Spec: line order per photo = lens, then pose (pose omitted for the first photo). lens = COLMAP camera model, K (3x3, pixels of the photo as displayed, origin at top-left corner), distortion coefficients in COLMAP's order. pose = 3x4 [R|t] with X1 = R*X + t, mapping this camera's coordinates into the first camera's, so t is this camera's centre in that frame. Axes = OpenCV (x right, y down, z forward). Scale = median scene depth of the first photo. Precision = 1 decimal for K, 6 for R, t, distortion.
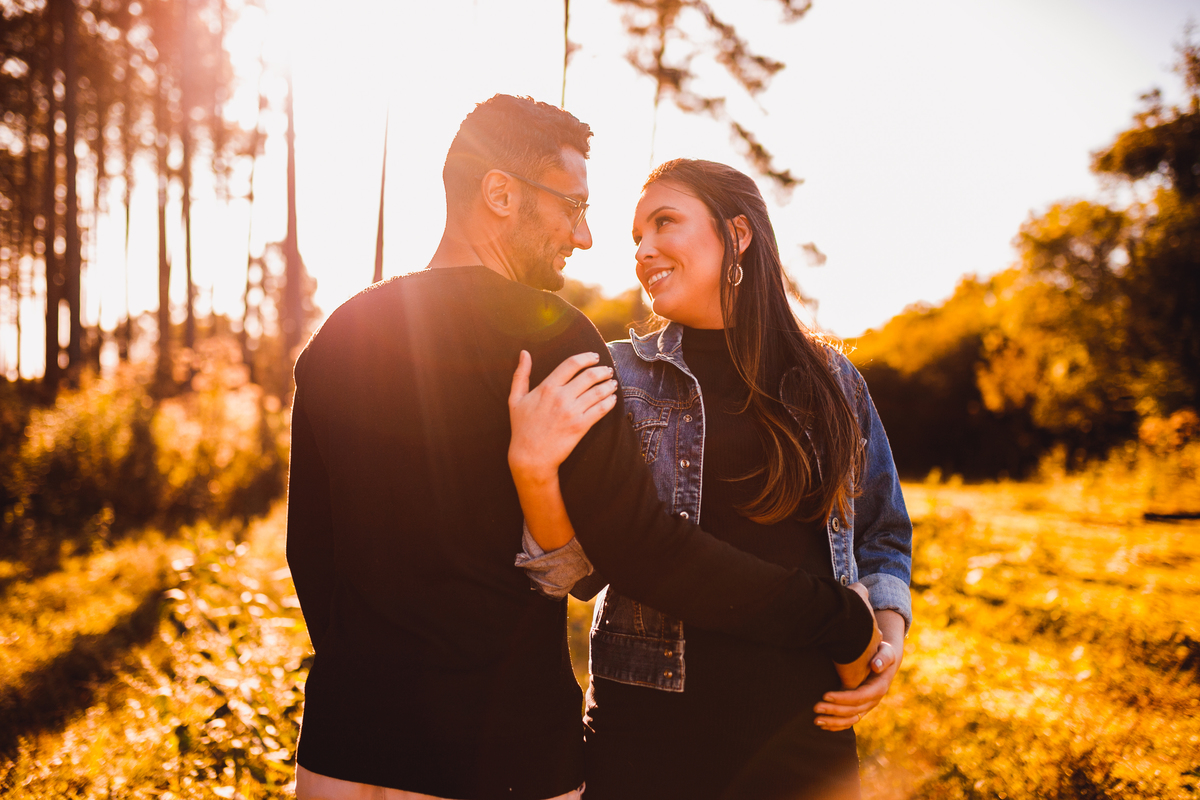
lens RADIAL K [[1197.6, 0, 607.7], [0, 1197.6, 391.7], [0, 0, 1]] dist [-0.008079, 0.000000]
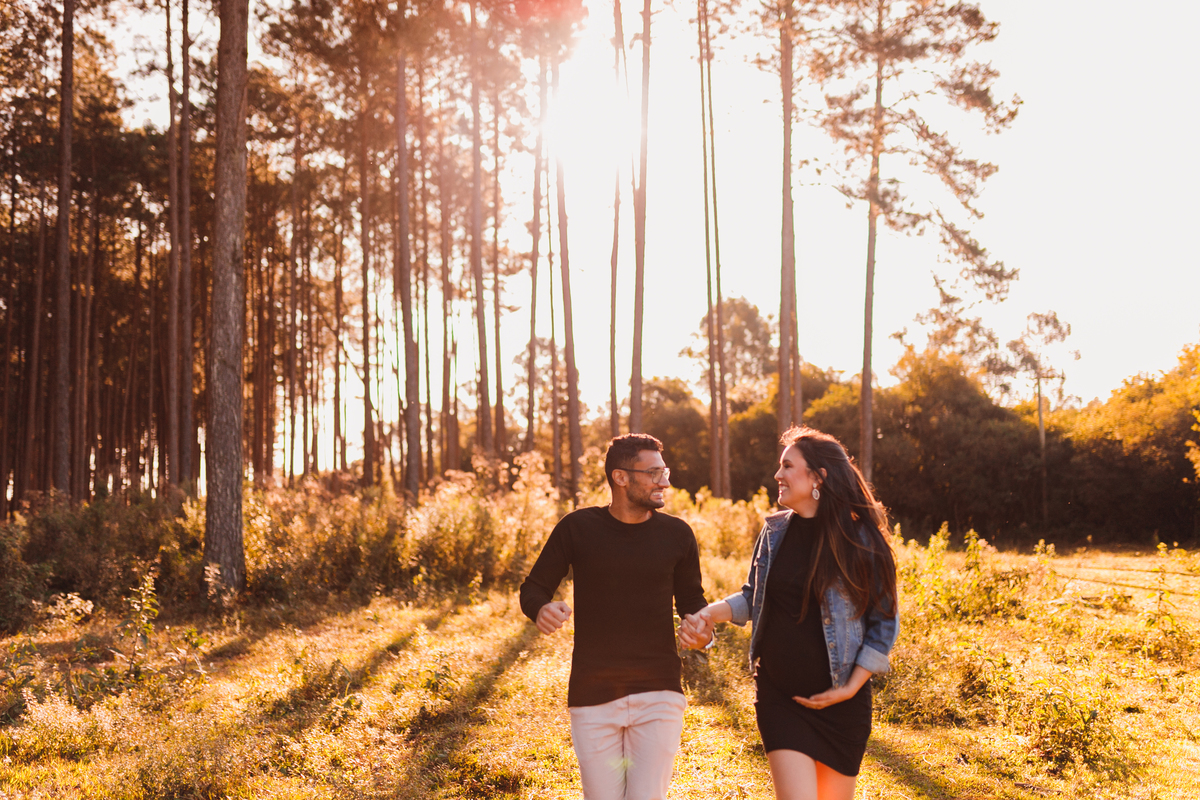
lens RADIAL K [[1197.6, 0, 607.0], [0, 1197.6, 394.3], [0, 0, 1]] dist [-0.008079, 0.000000]
pose [[0.977088, -0.045099, -0.208001, 0.026457], [0.032411, 0.997423, -0.064012, -0.010369], [0.210351, 0.055804, 0.976032, -0.166477]]
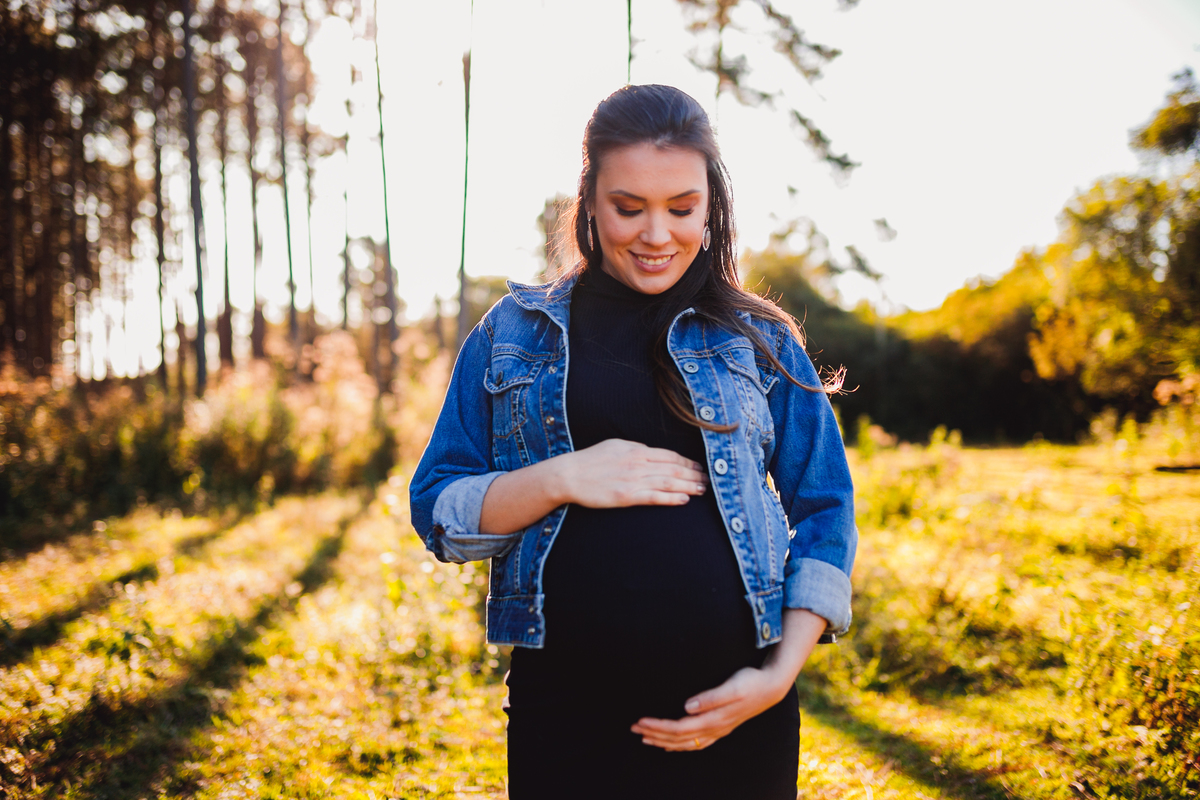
lens RADIAL K [[1197.6, 0, 603.0], [0, 1197.6, 410.8], [0, 0, 1]] dist [-0.008079, 0.000000]
pose [[0.997180, -0.028134, -0.069580, 0.007068], [0.030323, 0.999071, 0.030606, 0.000201], [0.068654, -0.032630, 0.997107, -0.073980]]
